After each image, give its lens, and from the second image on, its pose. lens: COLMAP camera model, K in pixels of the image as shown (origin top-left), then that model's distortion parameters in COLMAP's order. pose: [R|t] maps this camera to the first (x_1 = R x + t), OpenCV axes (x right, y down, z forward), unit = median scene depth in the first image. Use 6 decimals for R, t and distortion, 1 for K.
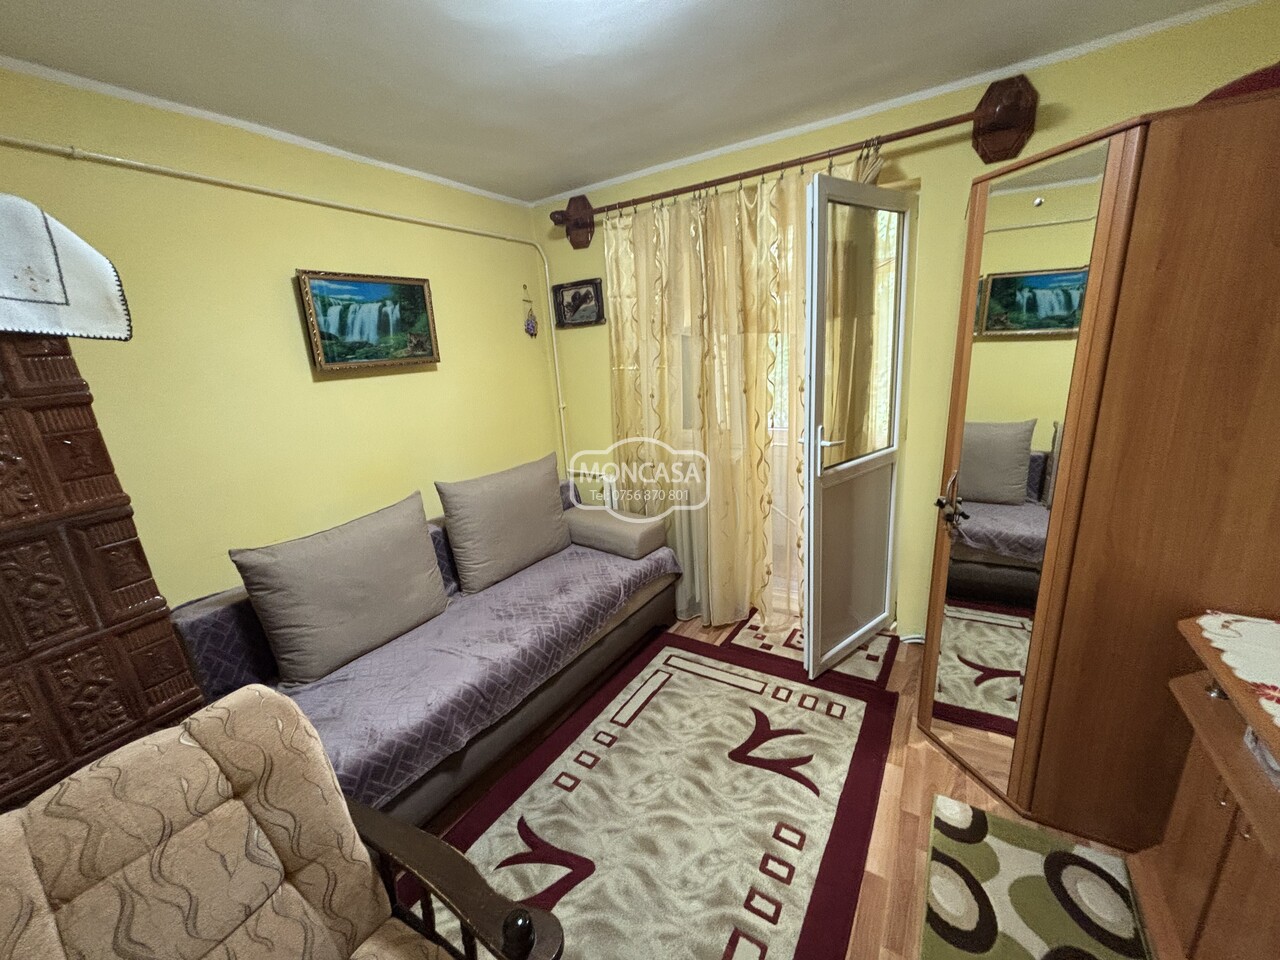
lens RADIAL K [[512.7, 0, 642.6], [0, 512.7, 487.1], [0, 0, 1]] dist [-0.002350, -0.000216]
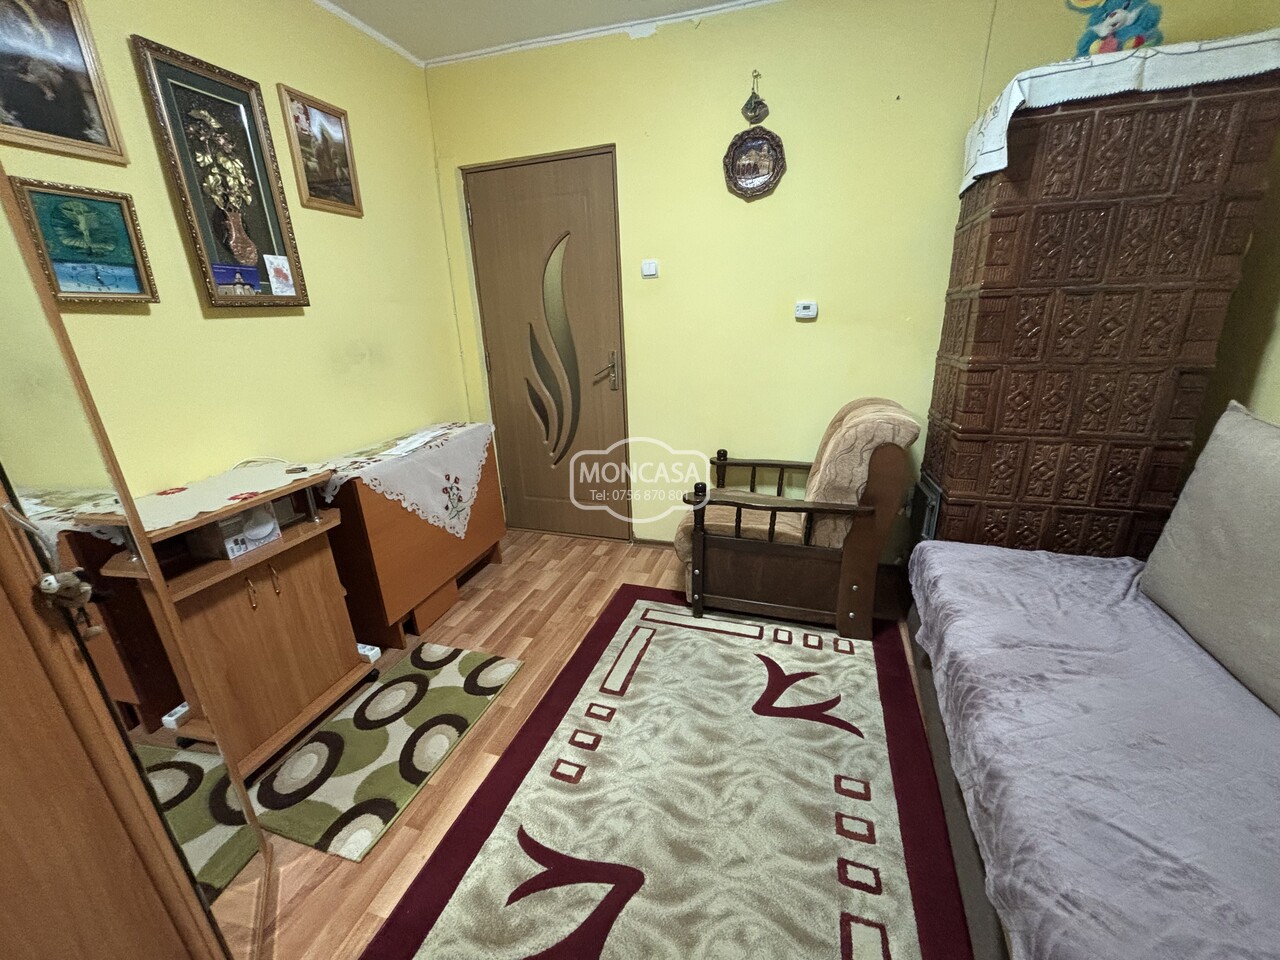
lens RADIAL K [[512.7, 0, 640.6], [0, 512.7, 483.0], [0, 0, 1]] dist [-0.002350, -0.000216]
pose [[-0.964754, 0.173652, -0.197724, 0.236761], [0.034217, 0.827764, 0.560033, -0.232529], [0.260920, 0.533528, -0.804530, 1.393877]]
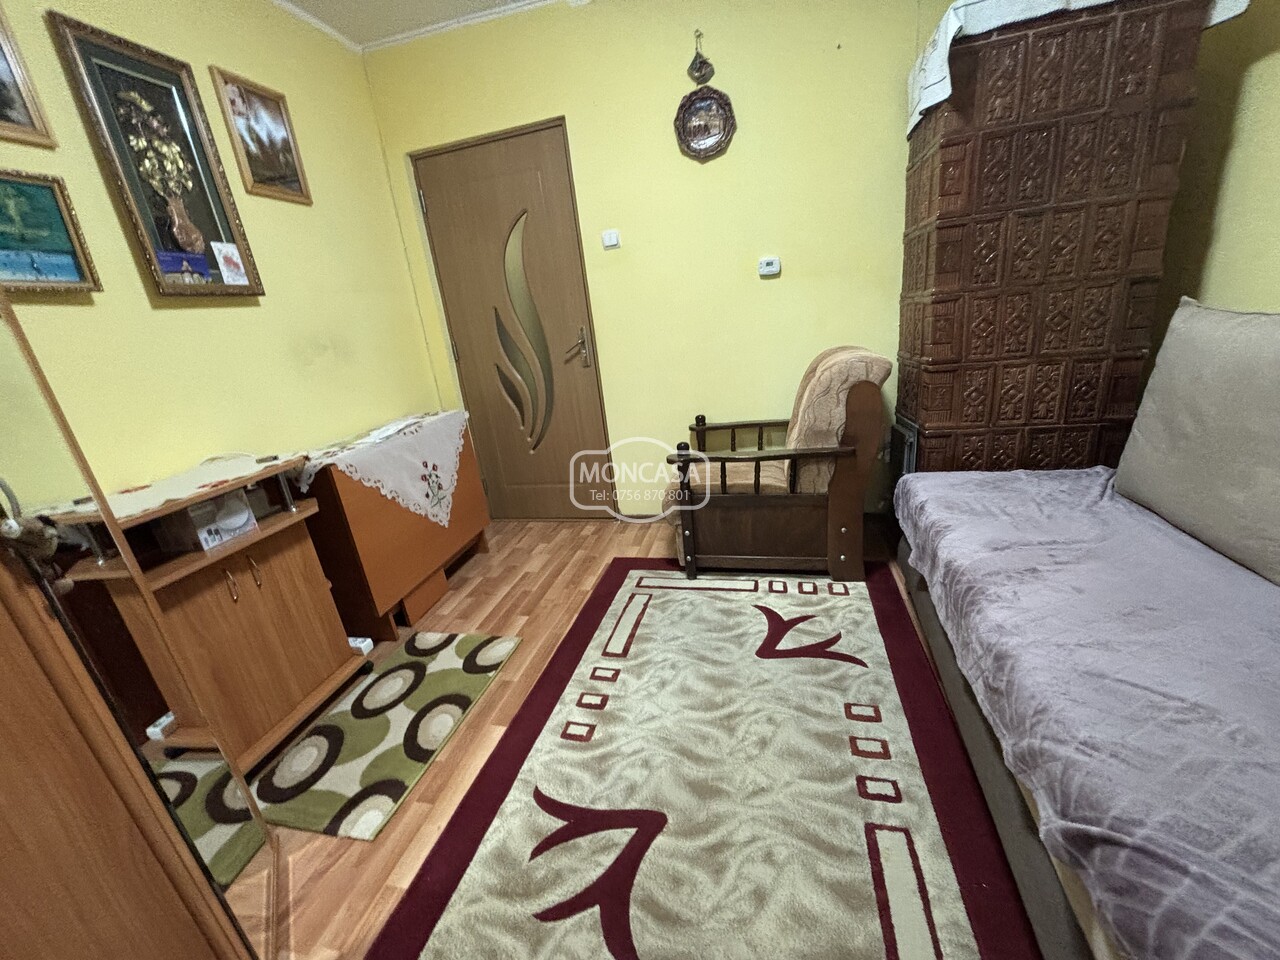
lens RADIAL K [[512.7, 0, 641.1], [0, 512.7, 481.6], [0, 0, 1]] dist [-0.002350, -0.000216]
pose [[-0.934606, 0.263181, -0.239265, 0.265231], [0.088980, 0.824298, 0.559121, -0.160274], [0.344376, 0.501267, -0.793811, 1.428954]]
